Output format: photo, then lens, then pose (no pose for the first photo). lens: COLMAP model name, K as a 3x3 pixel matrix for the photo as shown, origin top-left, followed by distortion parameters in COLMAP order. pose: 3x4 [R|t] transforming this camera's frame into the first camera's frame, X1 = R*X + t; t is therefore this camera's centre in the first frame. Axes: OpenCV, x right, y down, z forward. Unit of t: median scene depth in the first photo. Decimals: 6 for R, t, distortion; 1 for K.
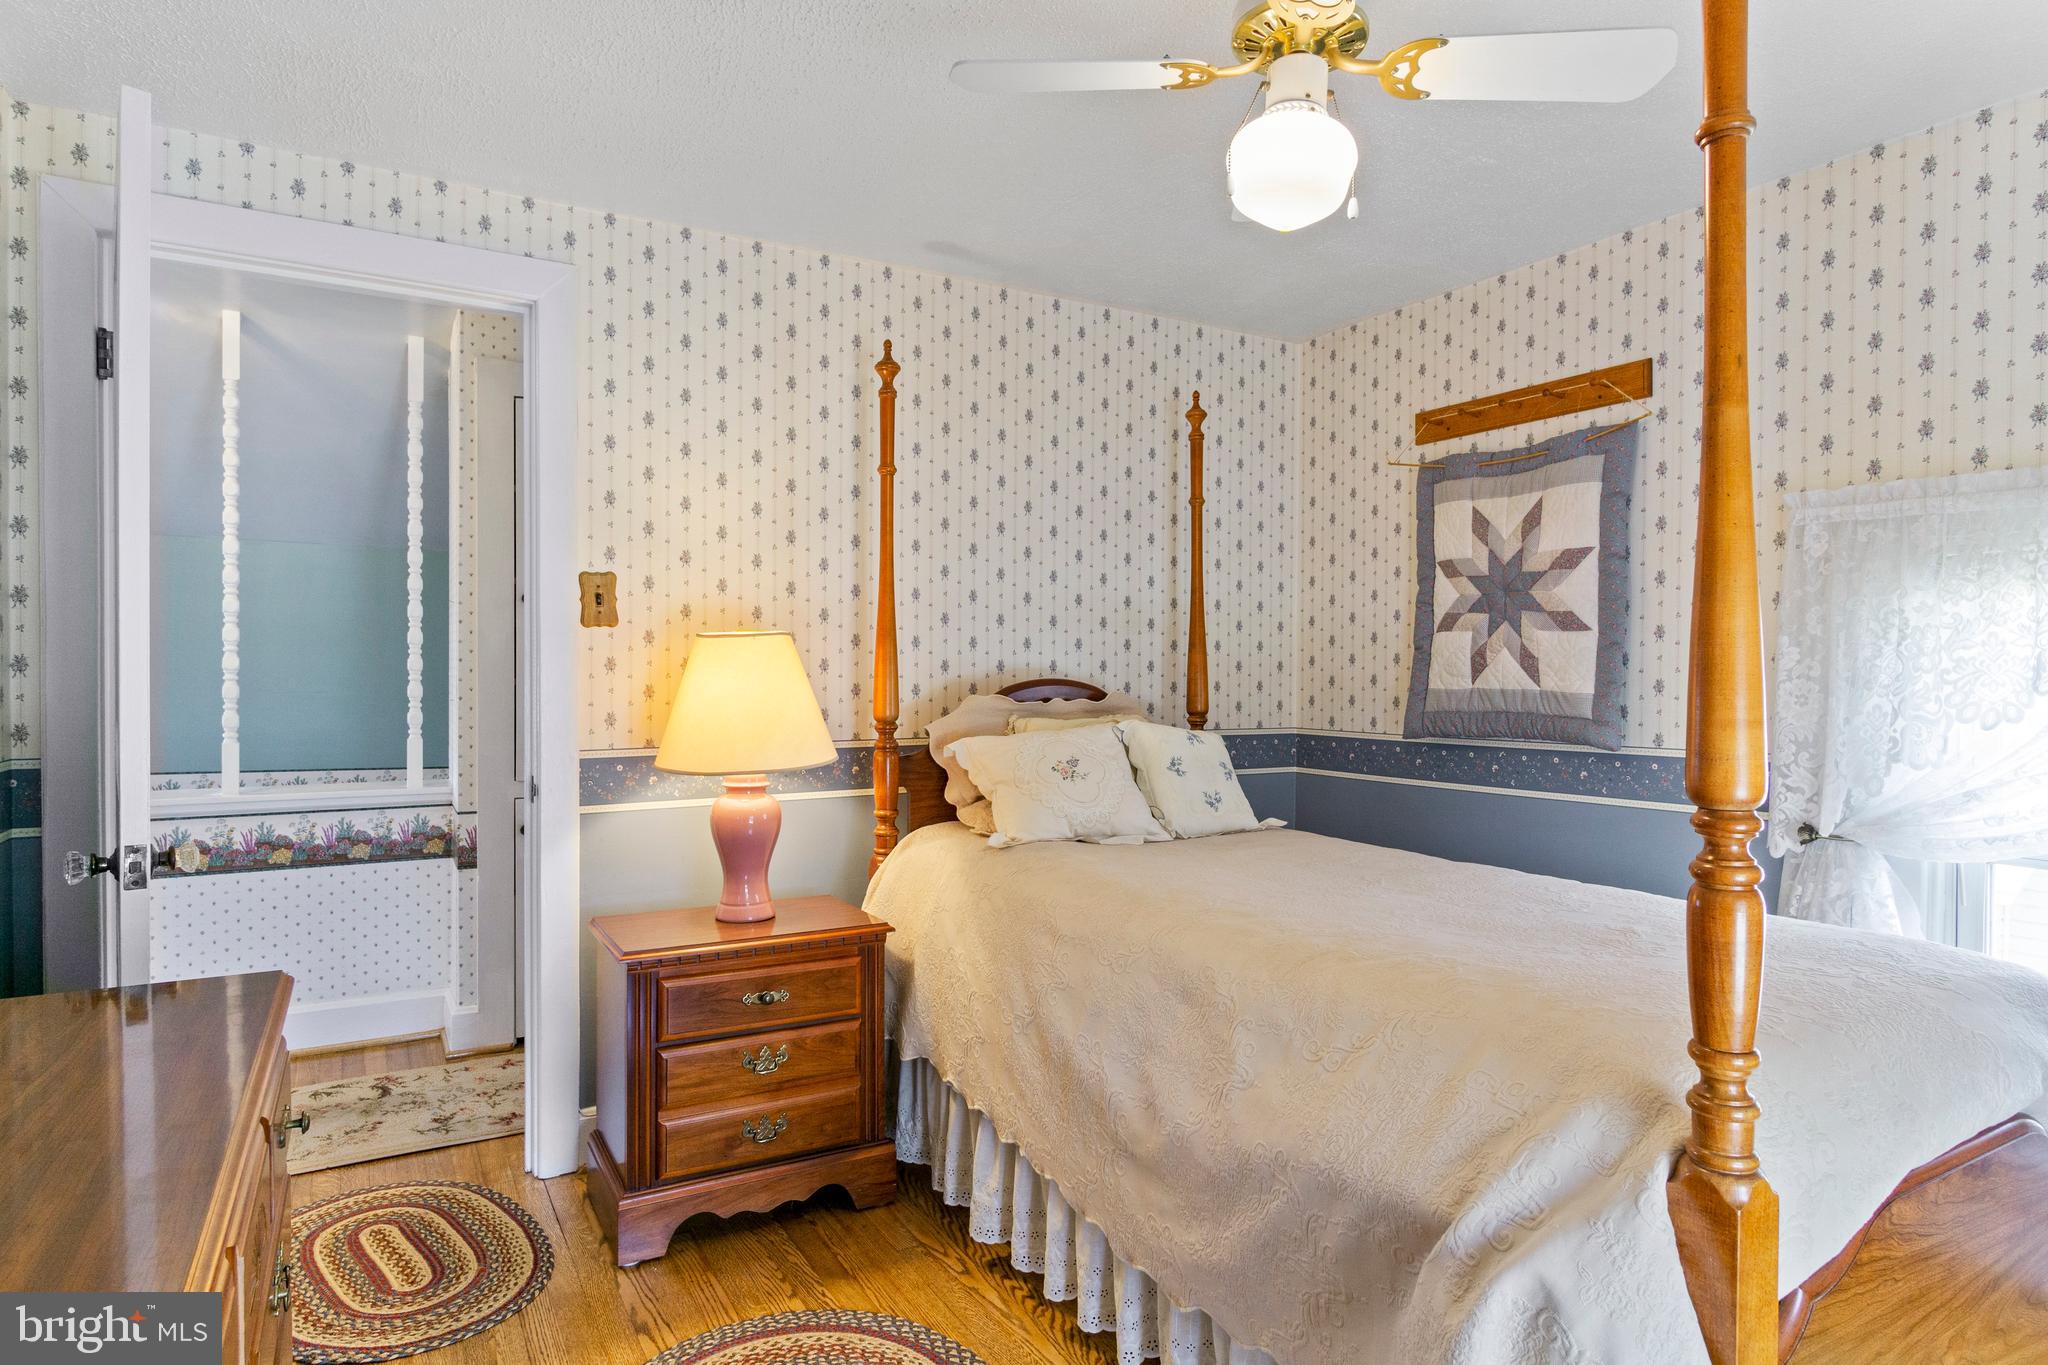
lens RADIAL K [[1128.2, 0, 1034.0], [0, 1128.2, 684.8], [0, 0, 1]] dist [-0.006176, 0.001546]
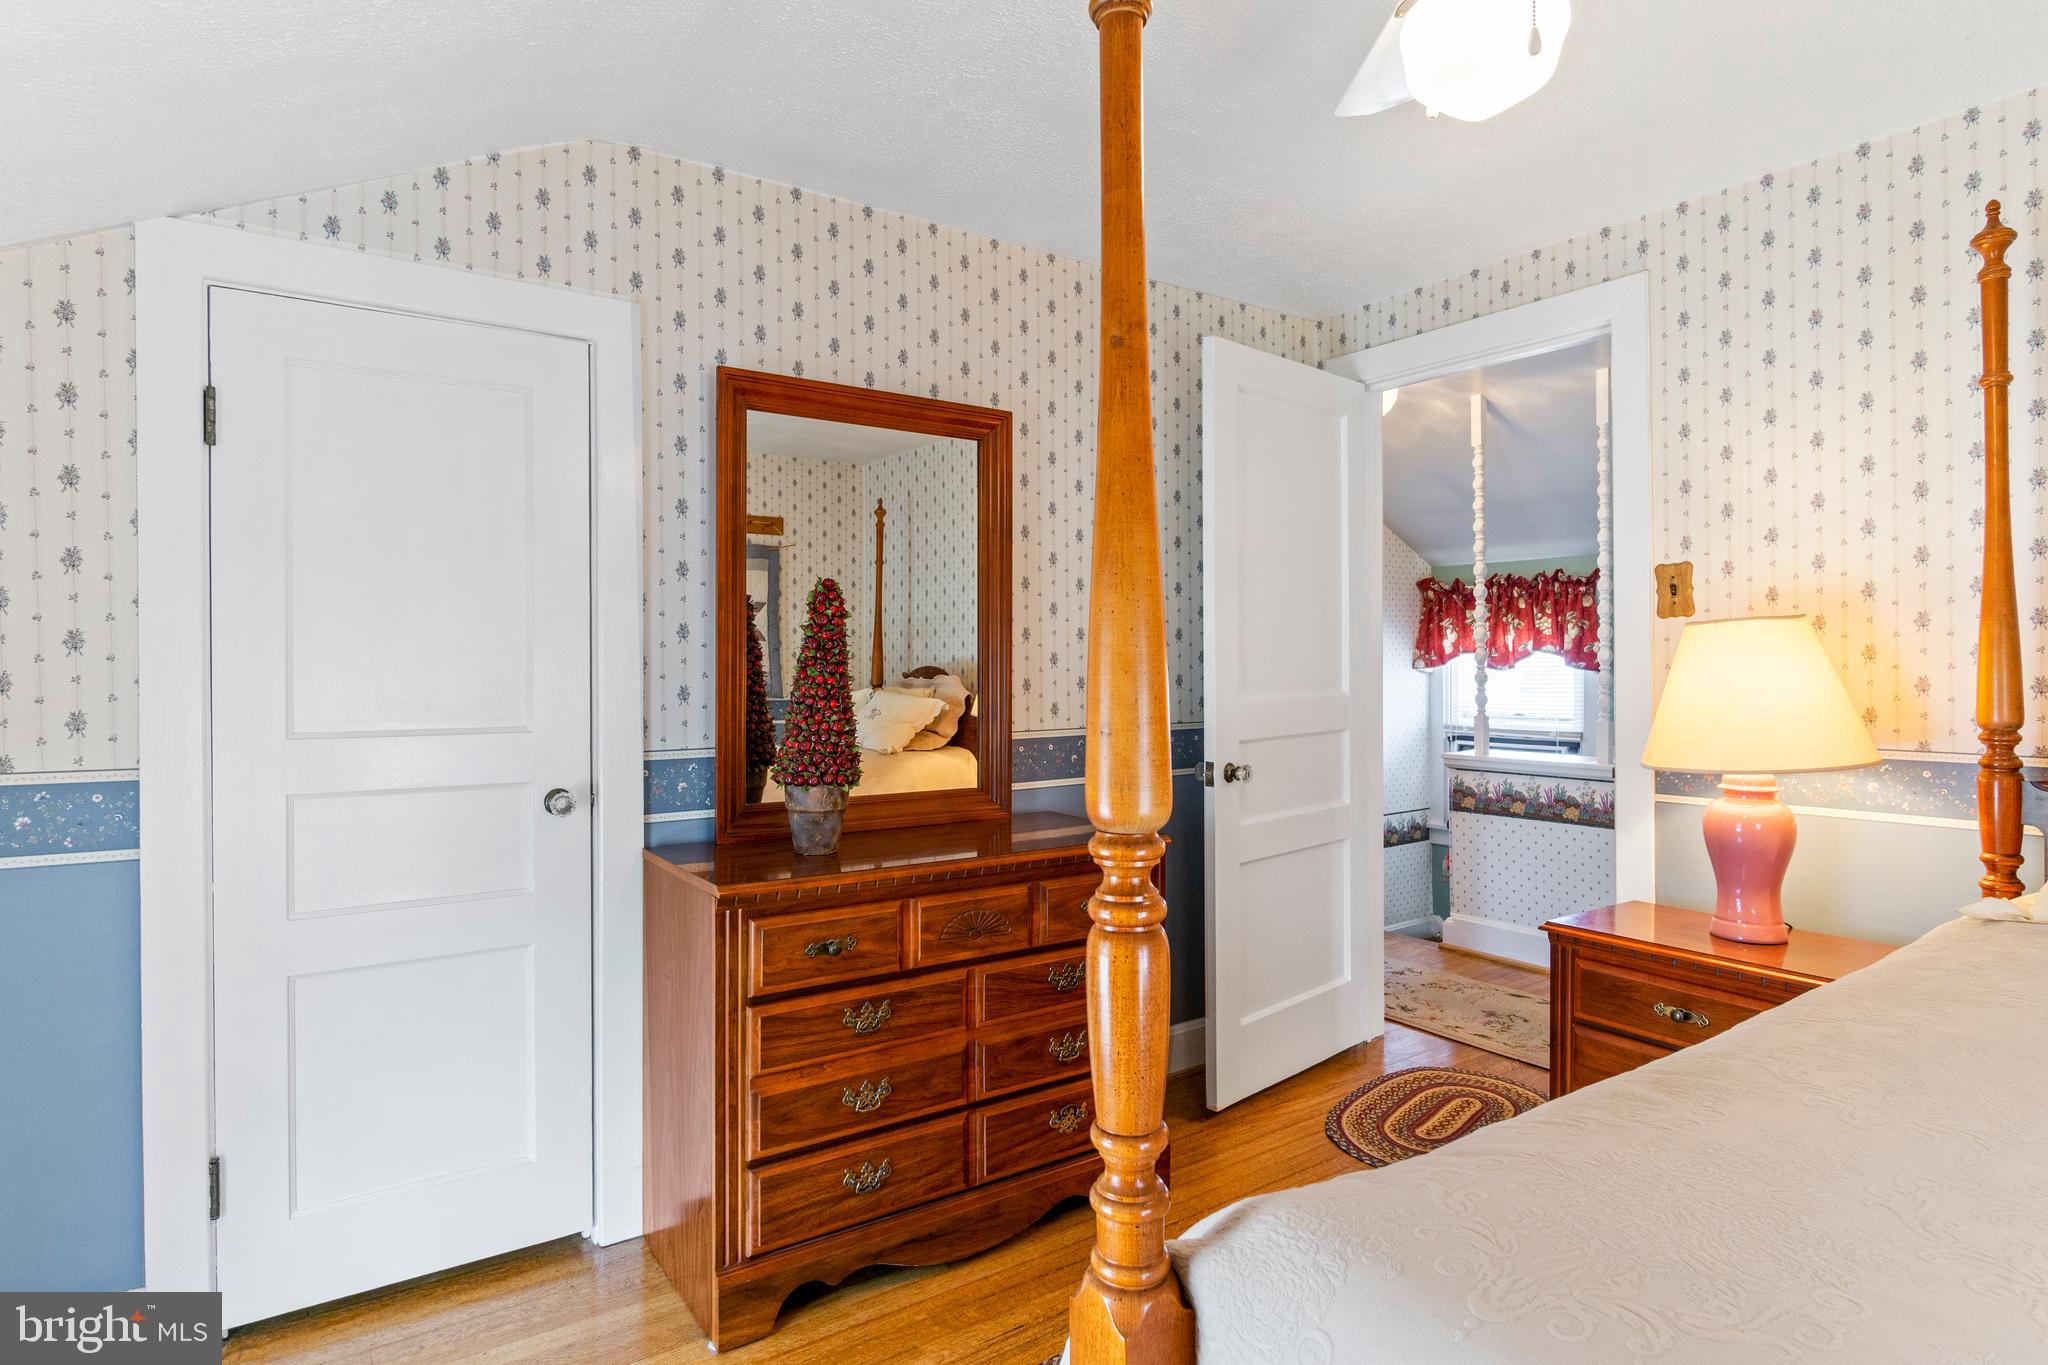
lens RADIAL K [[1128.2, 0, 1032.7], [0, 1128.2, 667.9], [0, 0, 1]] dist [-0.006176, 0.001546]
pose [[0.077843, 0.002752, -0.996962, 0.567082], [-0.011069, 0.999937, 0.001896, -0.001940], [0.996904, 0.010888, 0.077868, 0.353471]]
